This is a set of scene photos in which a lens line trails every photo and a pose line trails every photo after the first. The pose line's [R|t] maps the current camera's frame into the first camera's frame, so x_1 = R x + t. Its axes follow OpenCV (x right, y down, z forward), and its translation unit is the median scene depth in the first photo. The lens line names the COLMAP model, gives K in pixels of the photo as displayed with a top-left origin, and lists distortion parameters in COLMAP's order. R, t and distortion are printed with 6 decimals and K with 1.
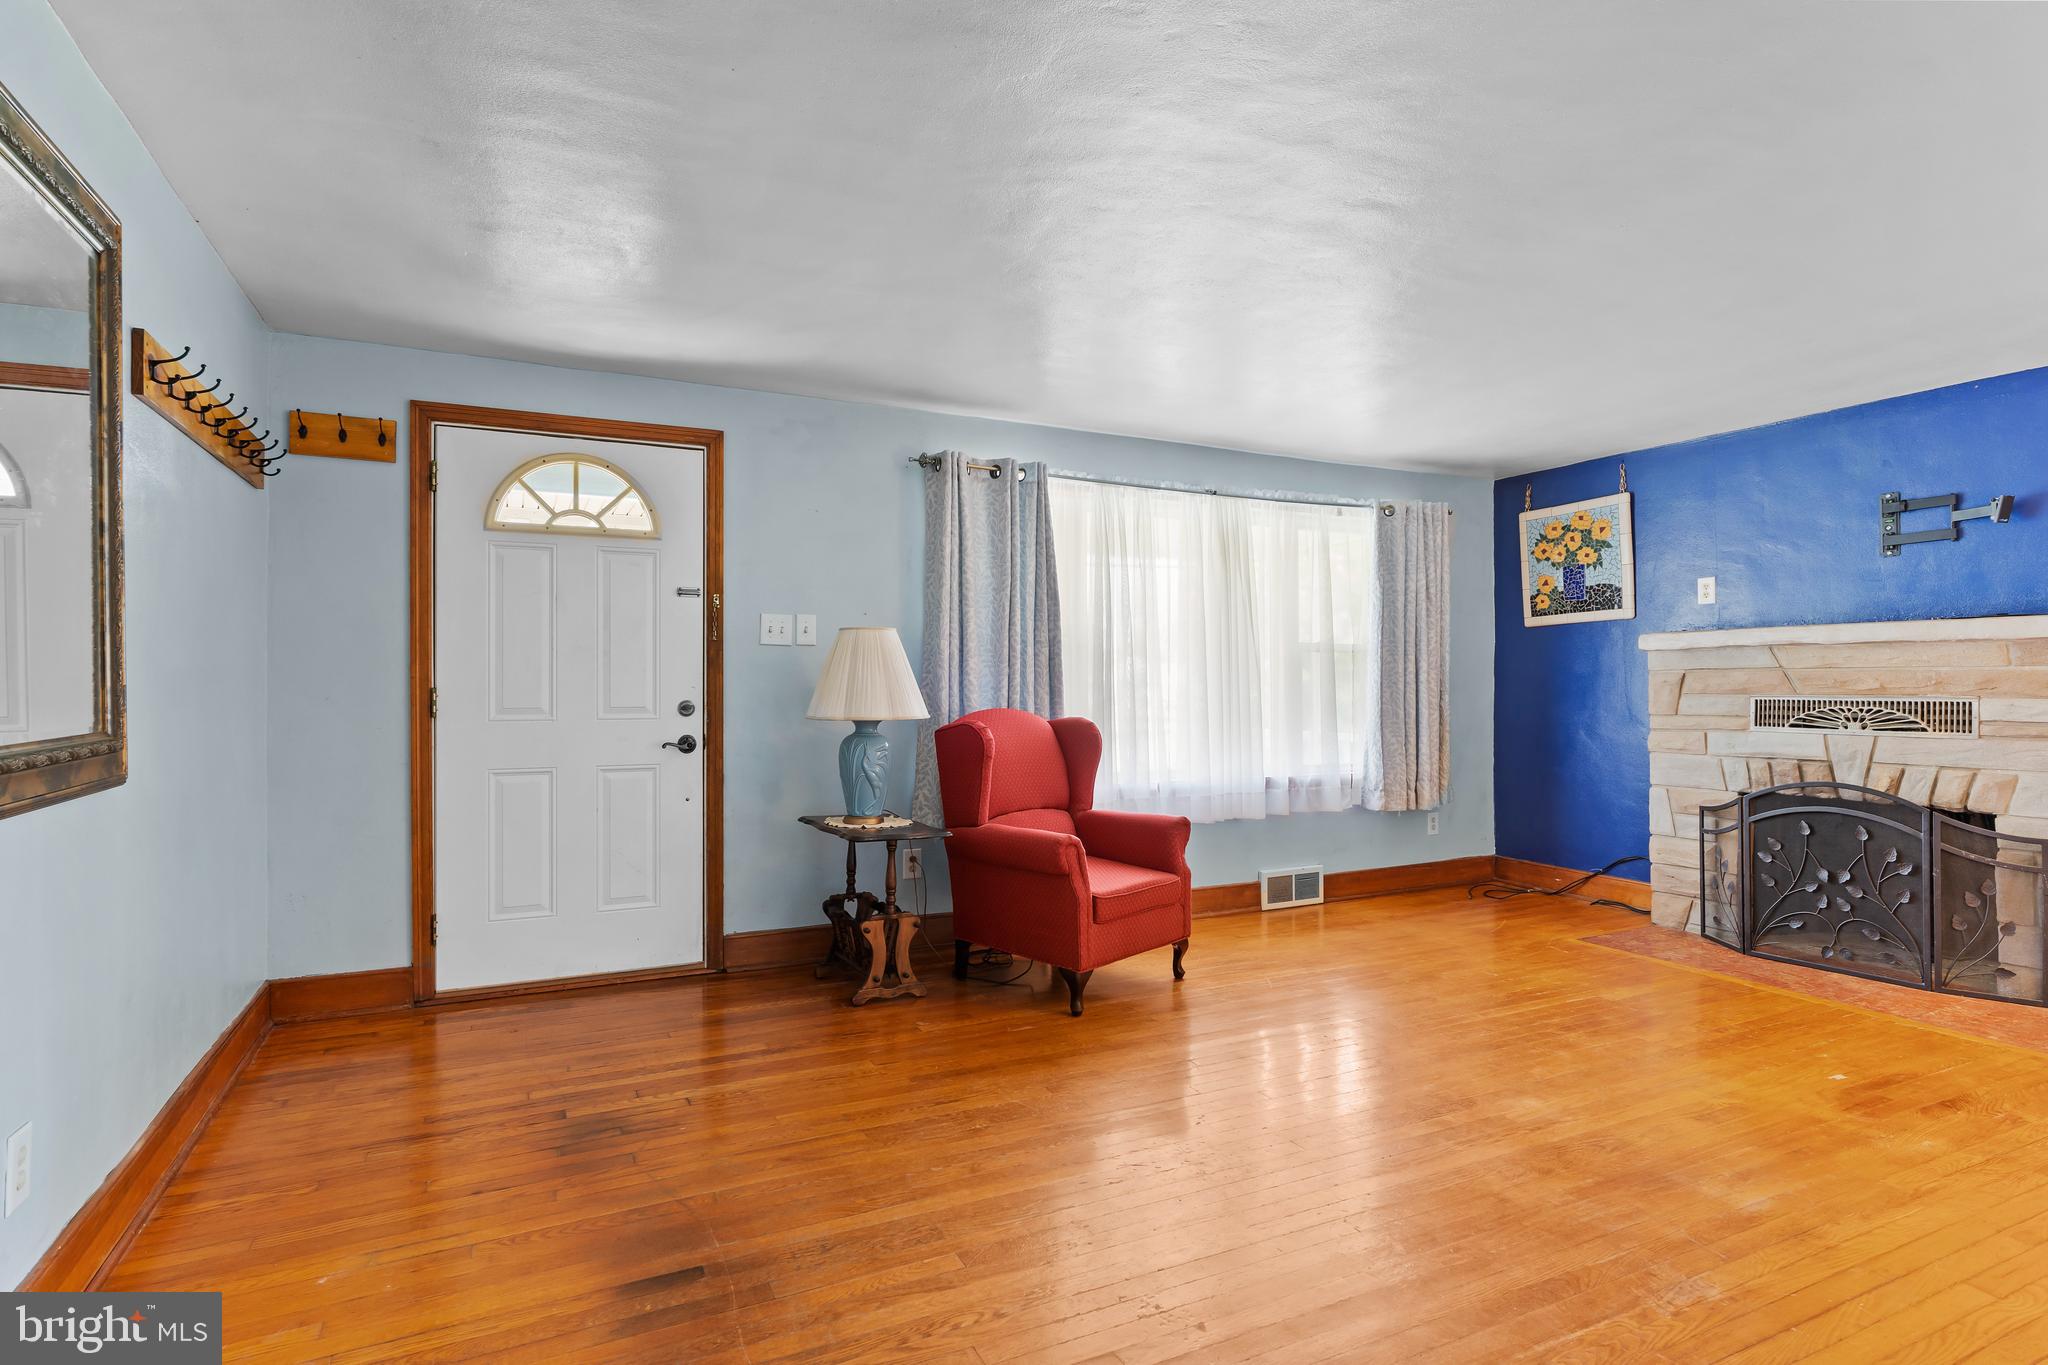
lens RADIAL K [[1052.6, 0, 1029.1], [0, 1052.6, 691.1], [0, 0, 1]] dist [-0.003561, 0.000966]
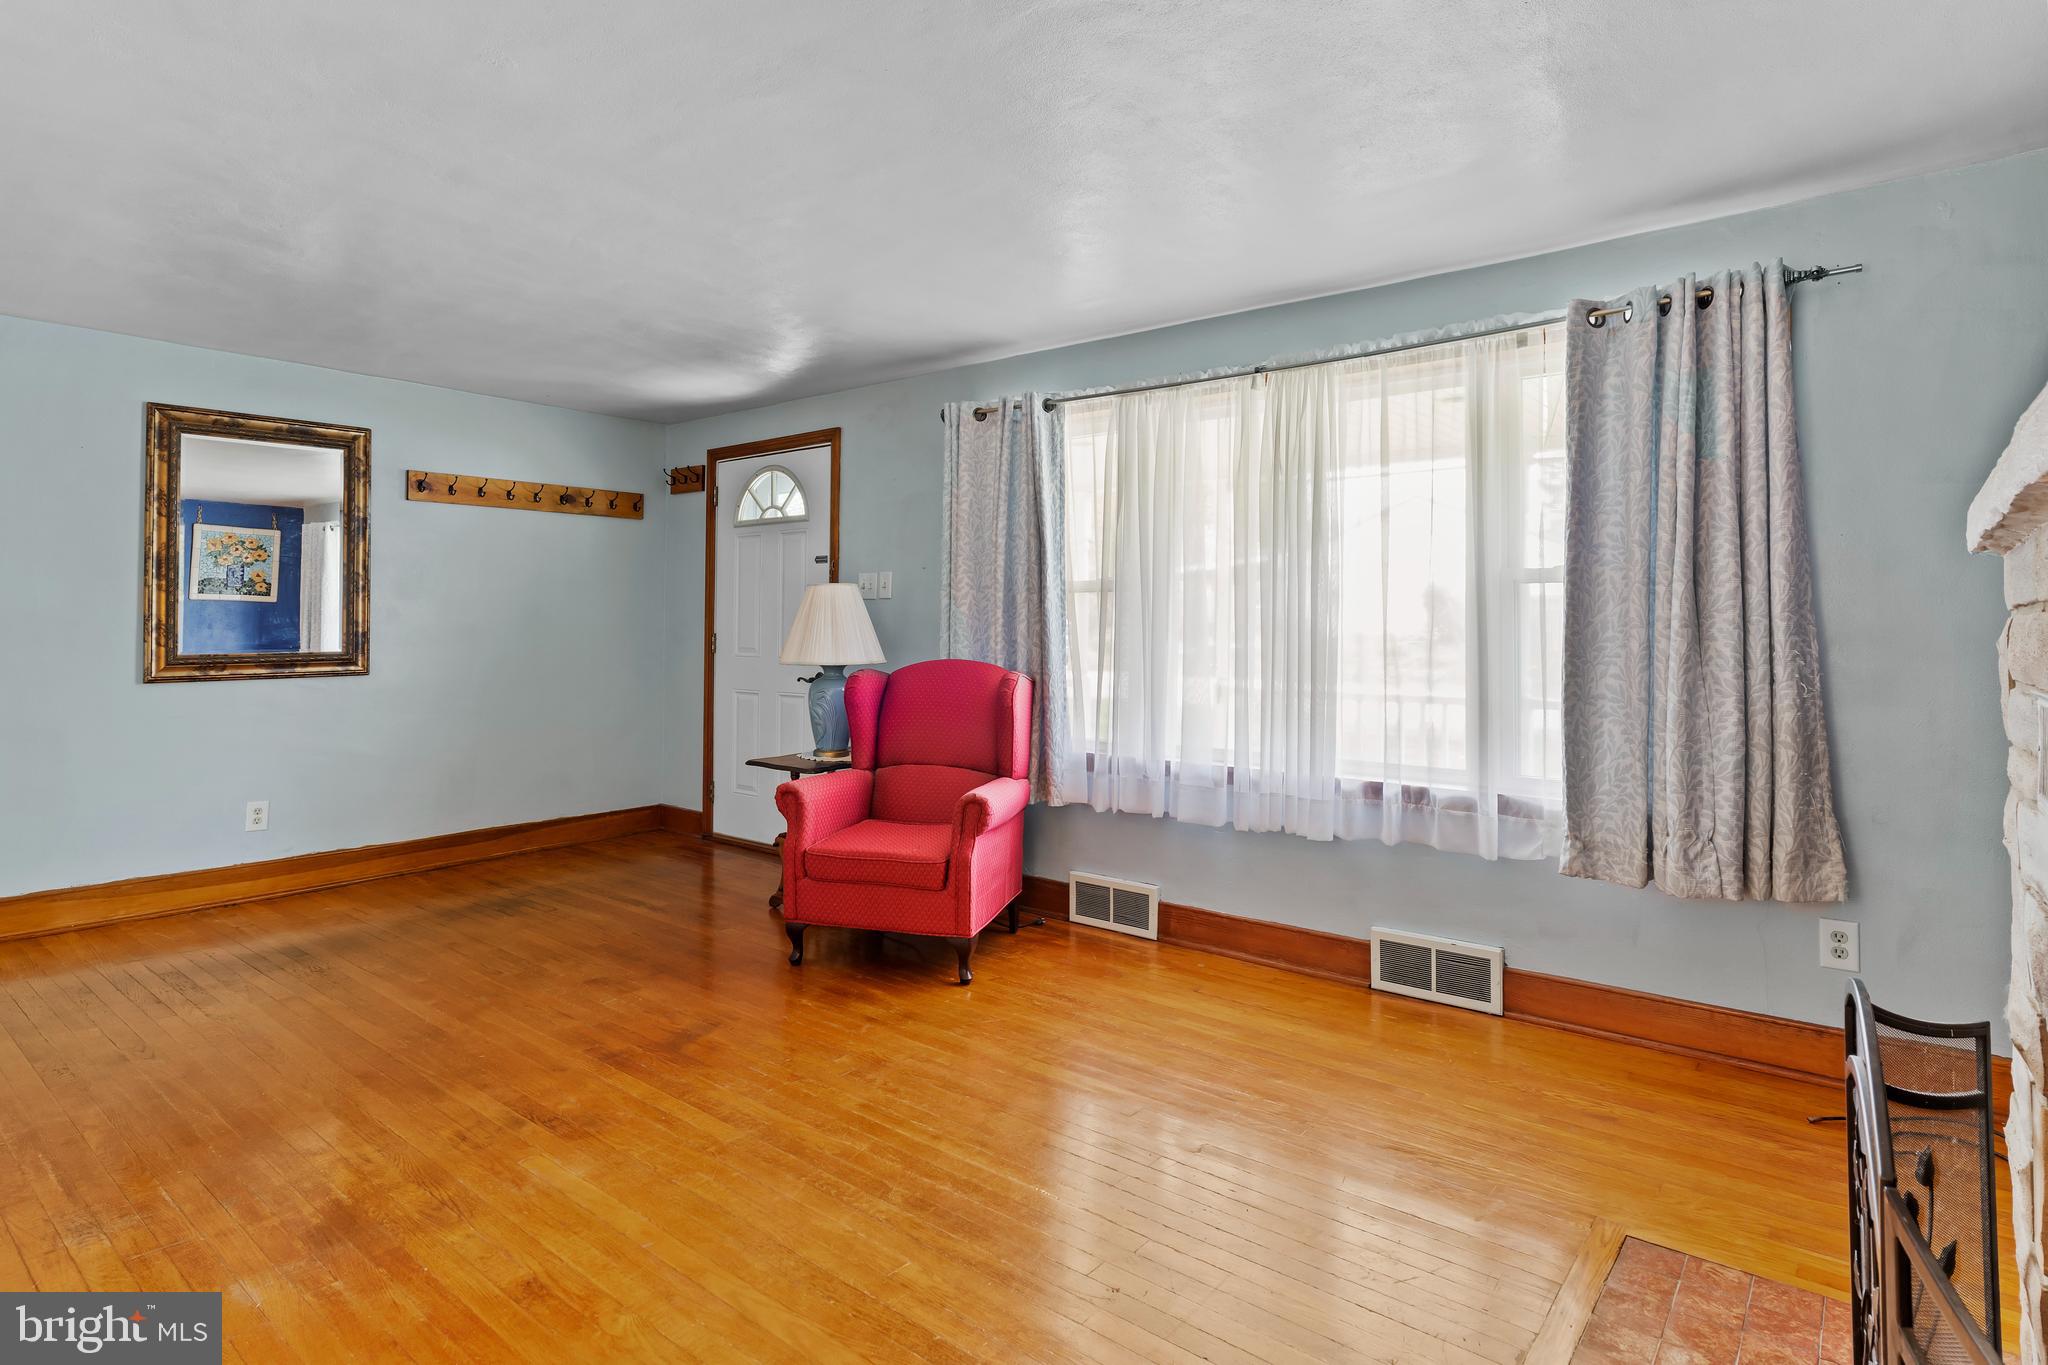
lens RADIAL K [[1090.9, 0, 1020.8], [0, 1090.9, 602.6], [0, 0, 1]] dist [-0.004592, -0.000450]
pose [[0.418188, -0.016504, -0.908210, 0.868216], [-0.010164, 0.999687, -0.022846, -0.012973], [0.908304, 0.018785, 0.417890, 0.604574]]
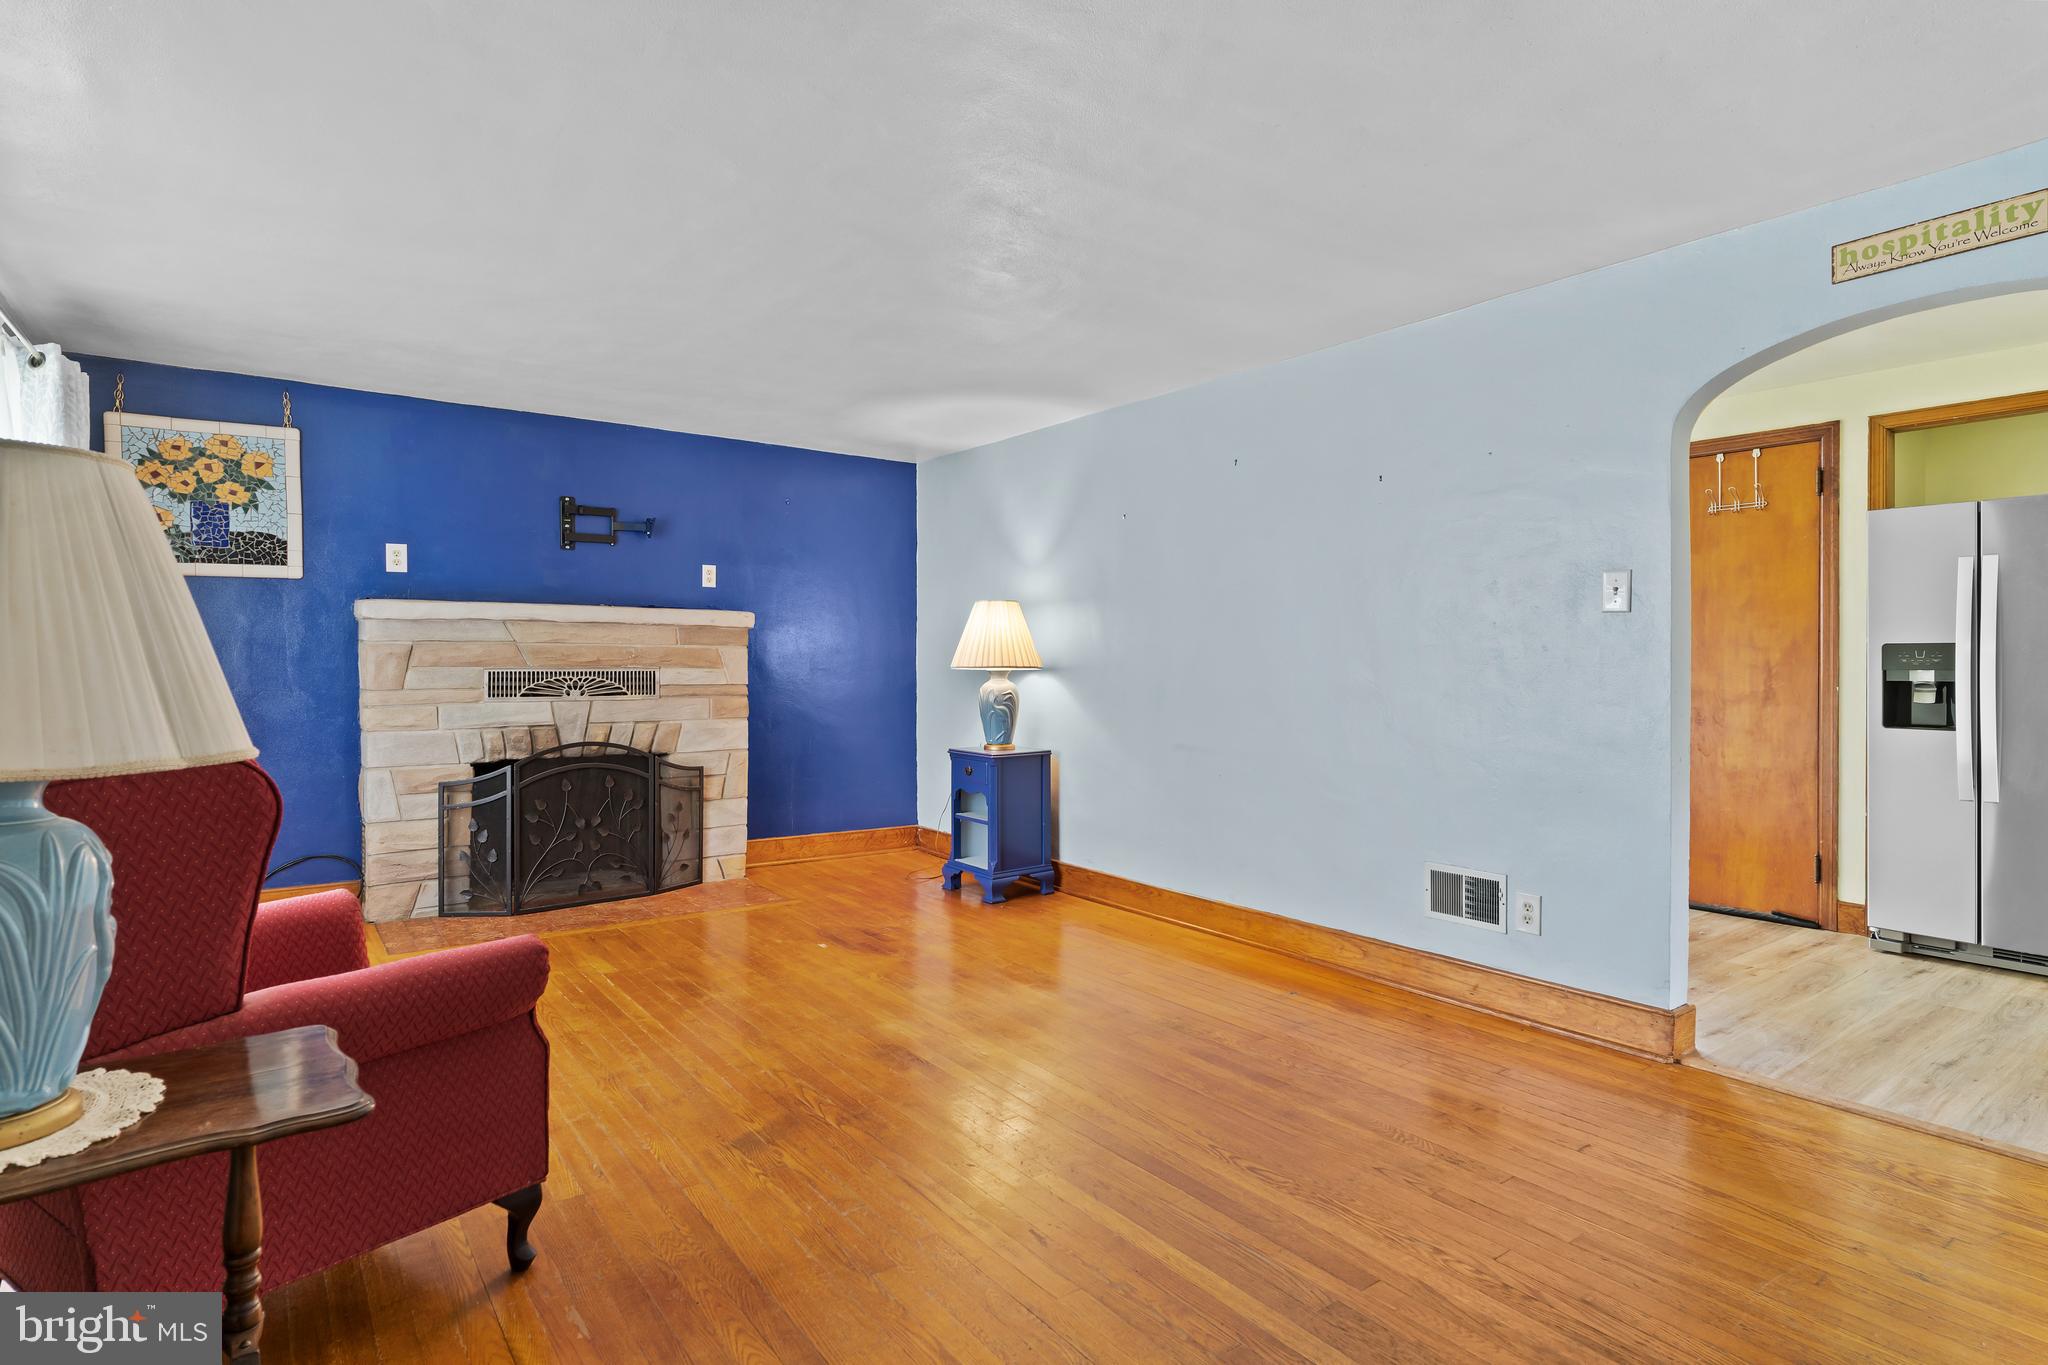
lens RADIAL K [[1052.1, 0, 1011.8], [0, 1052.1, 659.2], [0, 0, 1]] dist [0.001067, 0.000807]
pose [[-0.166680, 0.000941, 0.986011, -0.423461], [0.001756, 0.999998, -0.000657, -0.002625], [-0.986009, 0.001622, -0.166682, 0.672323]]
